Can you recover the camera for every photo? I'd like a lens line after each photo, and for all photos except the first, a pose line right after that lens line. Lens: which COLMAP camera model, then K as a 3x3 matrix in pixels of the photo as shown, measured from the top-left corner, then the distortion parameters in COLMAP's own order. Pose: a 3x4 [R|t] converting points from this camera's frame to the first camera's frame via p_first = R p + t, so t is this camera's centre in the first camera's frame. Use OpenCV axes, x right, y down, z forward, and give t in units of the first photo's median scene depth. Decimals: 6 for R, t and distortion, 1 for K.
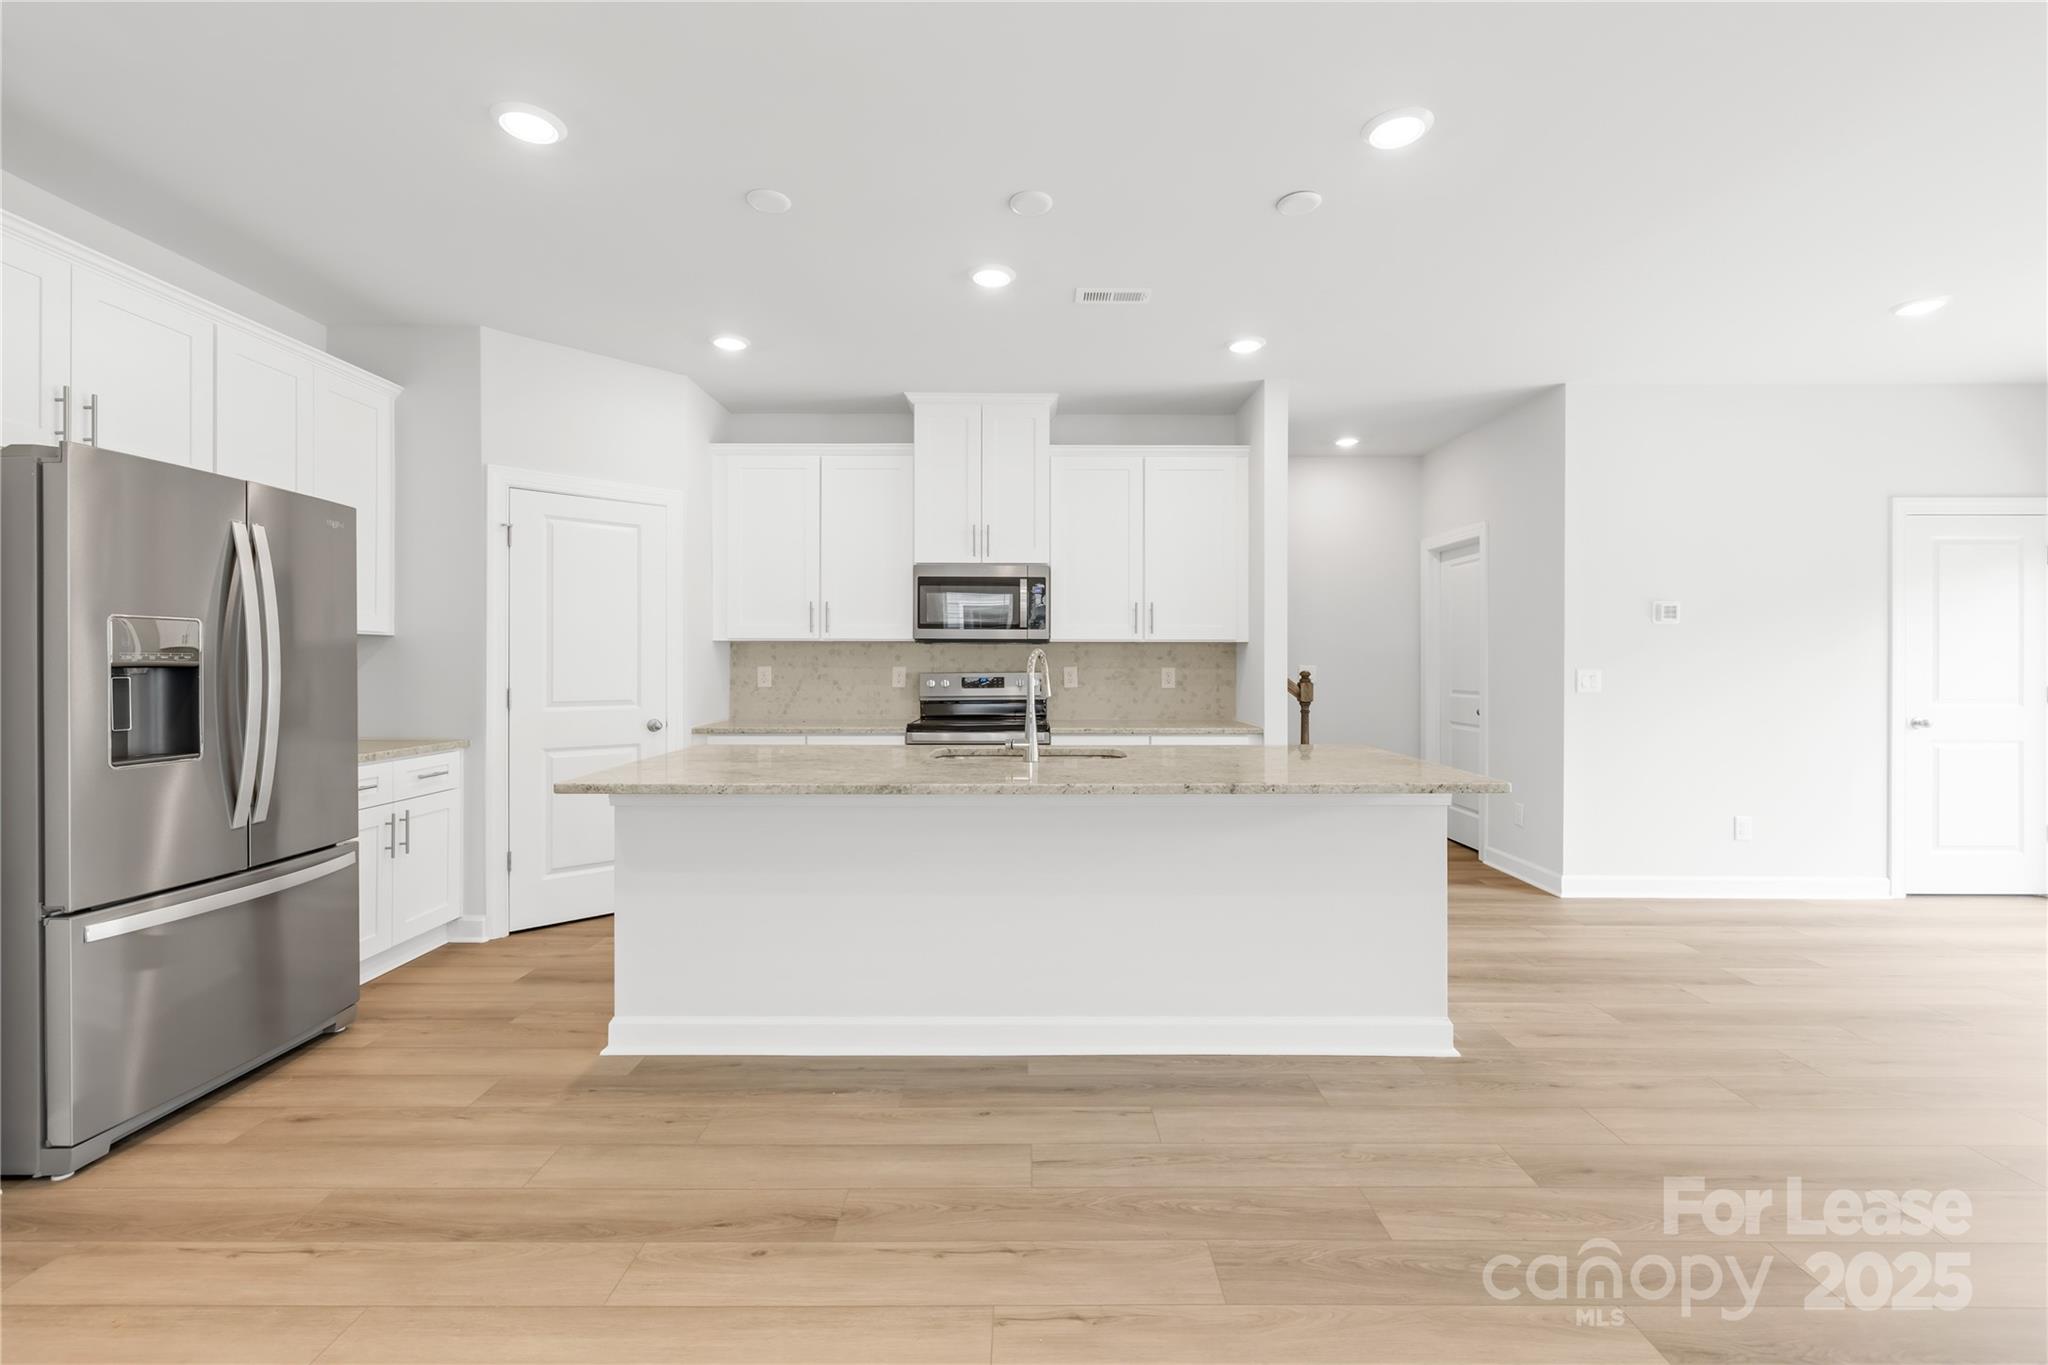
lens RADIAL K [[876.3, 0, 1027.0], [0, 876.3, 662.2], [0, 0, 1]] dist [-0.001964, -0.001162]
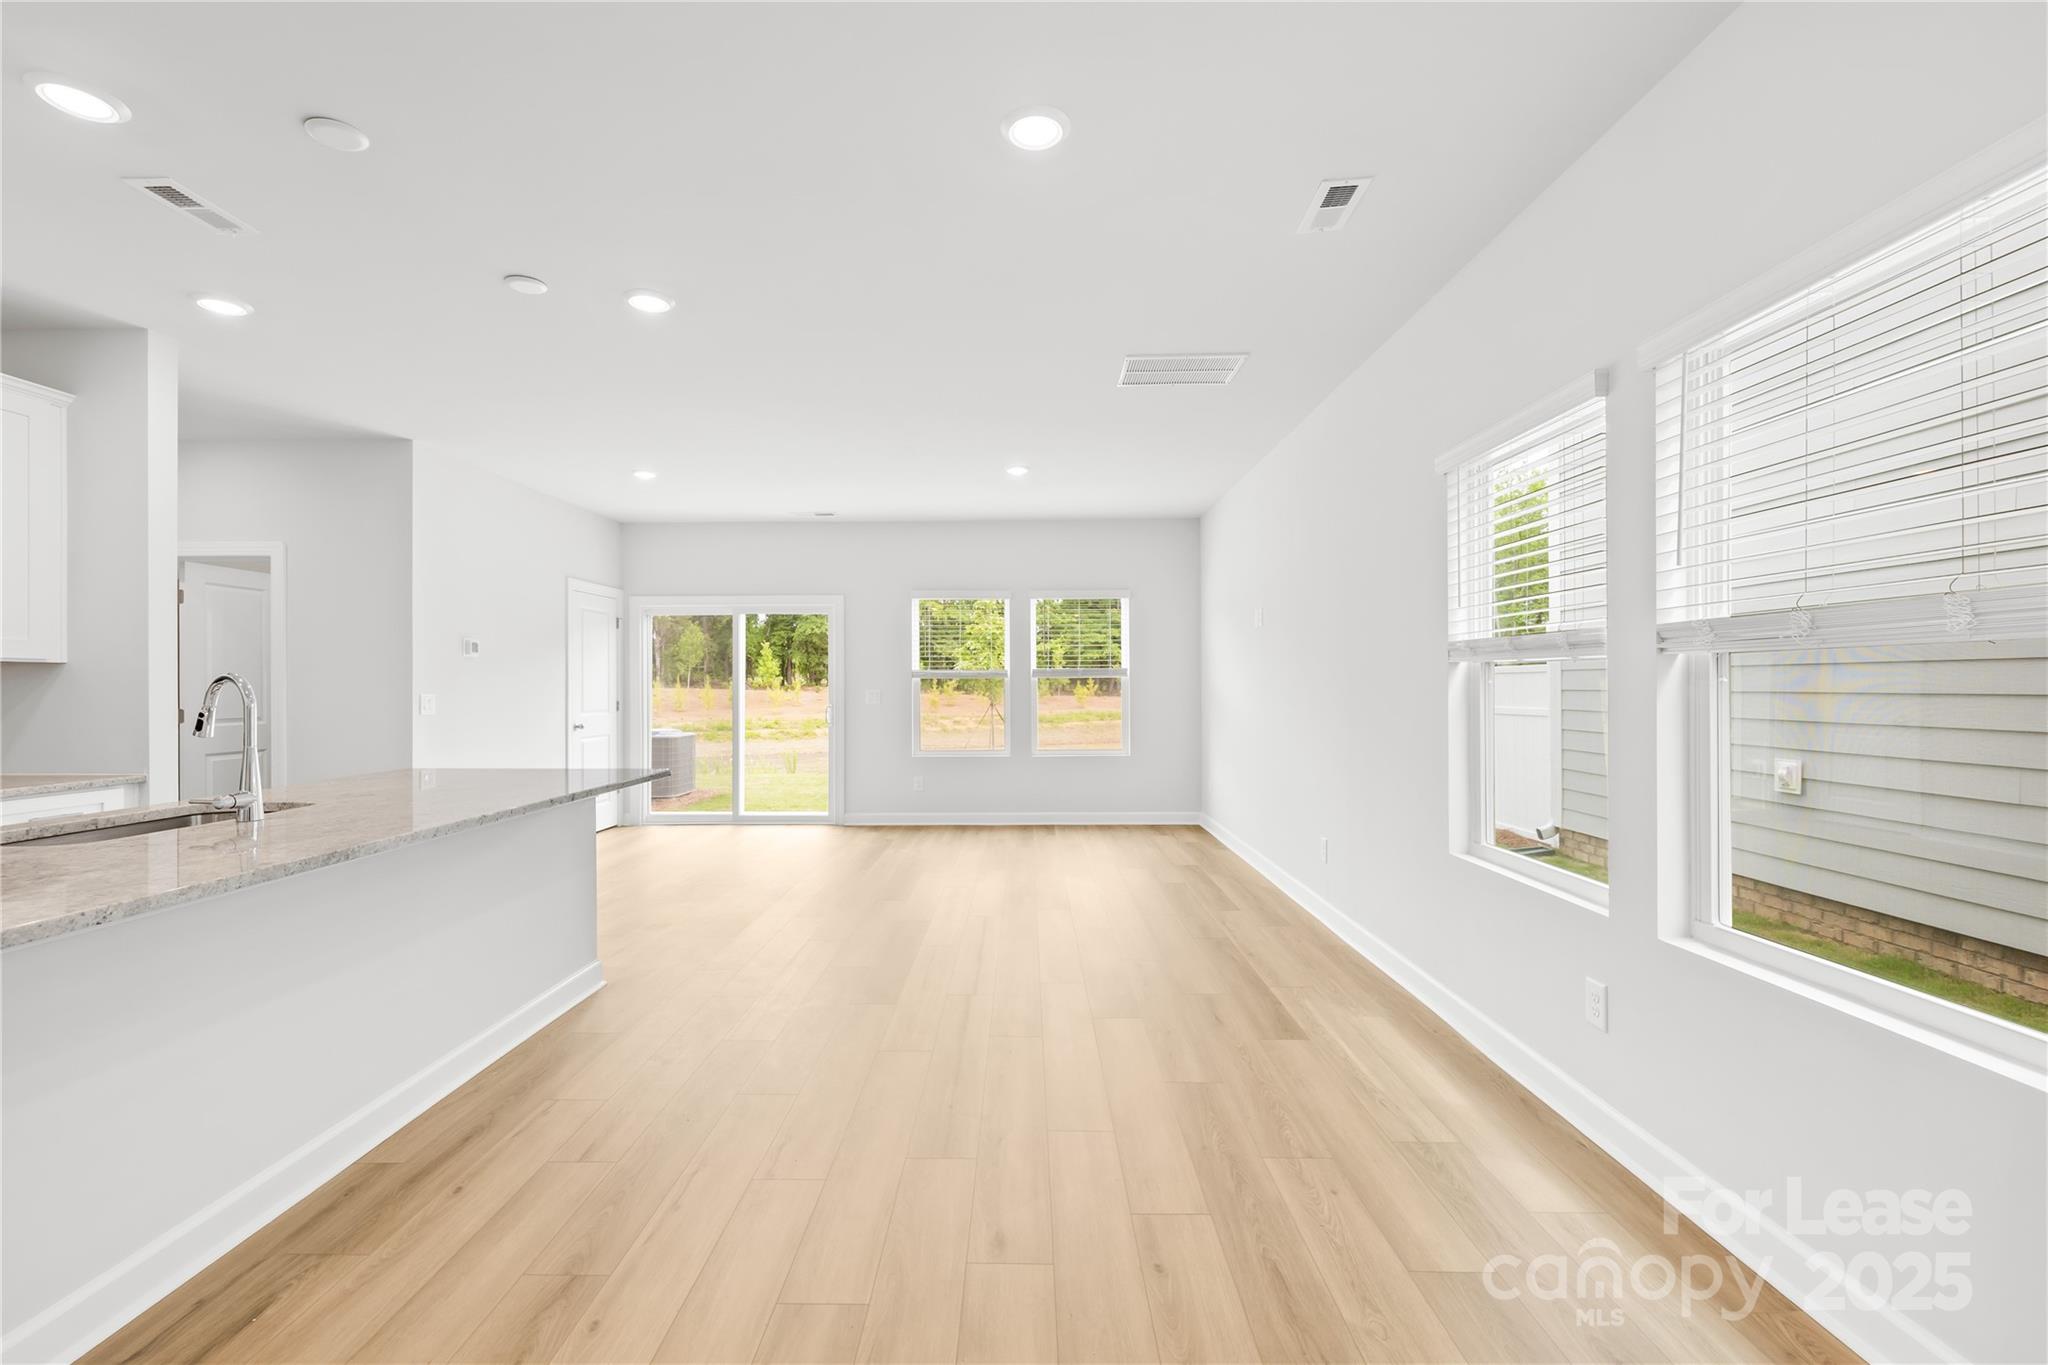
lens RADIAL K [[891.7, 0, 1000.6], [0, 891.7, 678.1], [0, 0, 1]] dist [0.000327, -0.000187]
pose [[0.026366, 0.006578, 0.999631, -0.640281], [0.004932, 0.999965, -0.006710, -0.001847], [-0.999640, 0.005107, 0.026333, 0.277793]]
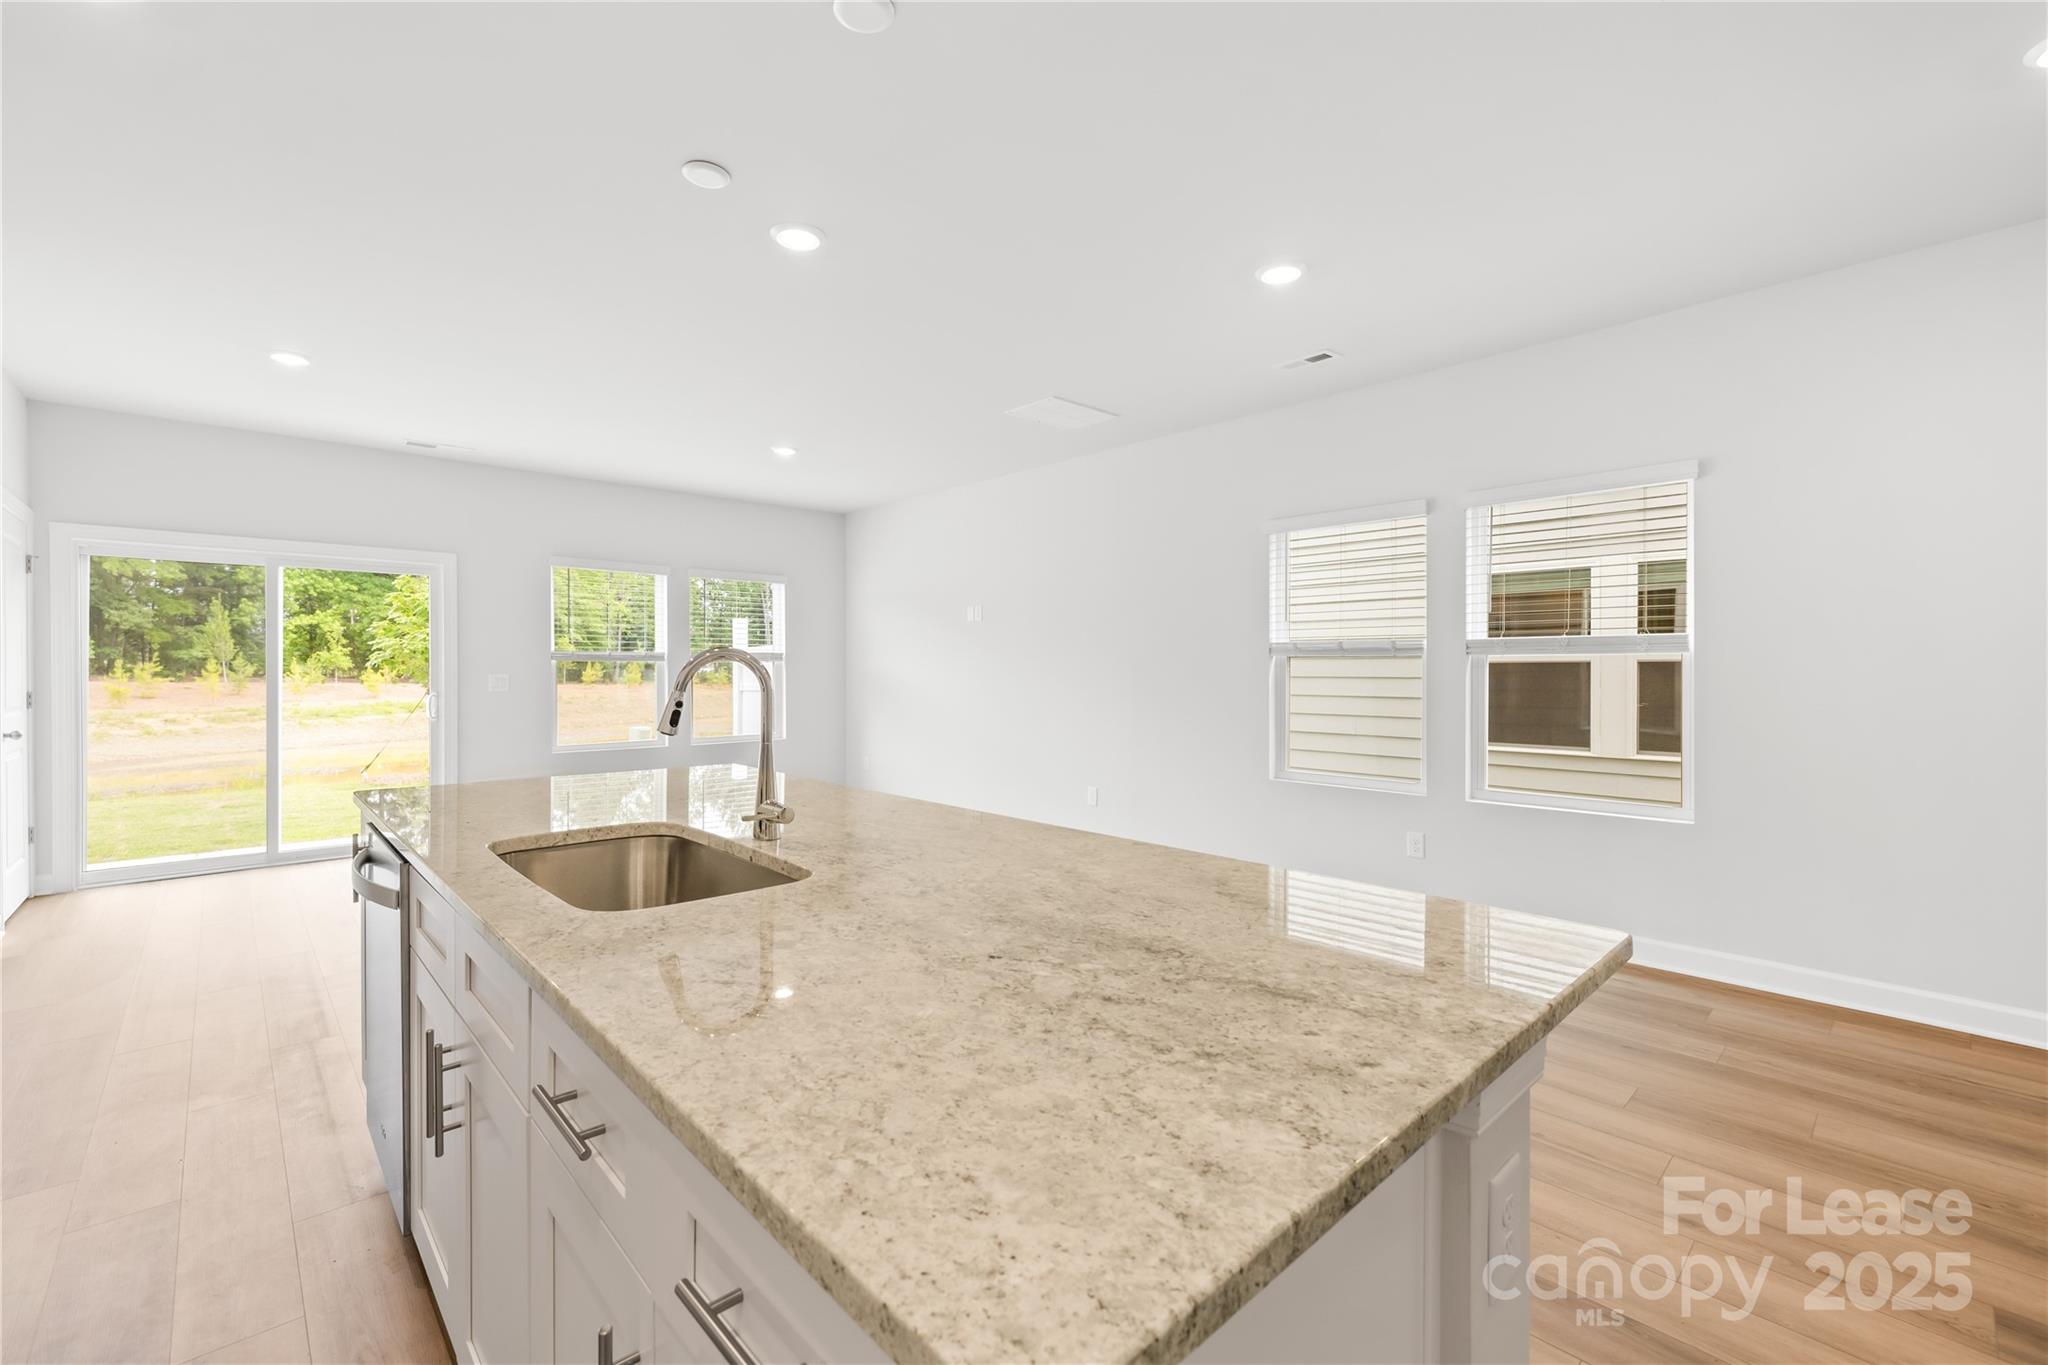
lens RADIAL K [[876.3, 0, 1037.5], [0, 876.3, 672.2], [0, 0, 1]] dist [-0.001964, -0.001162]
pose [[-0.690083, -0.003616, 0.723721, -0.467552], [-0.001876, 0.999993, 0.003208, -0.000607], [-0.723728, 0.000856, -0.690085, 1.065967]]
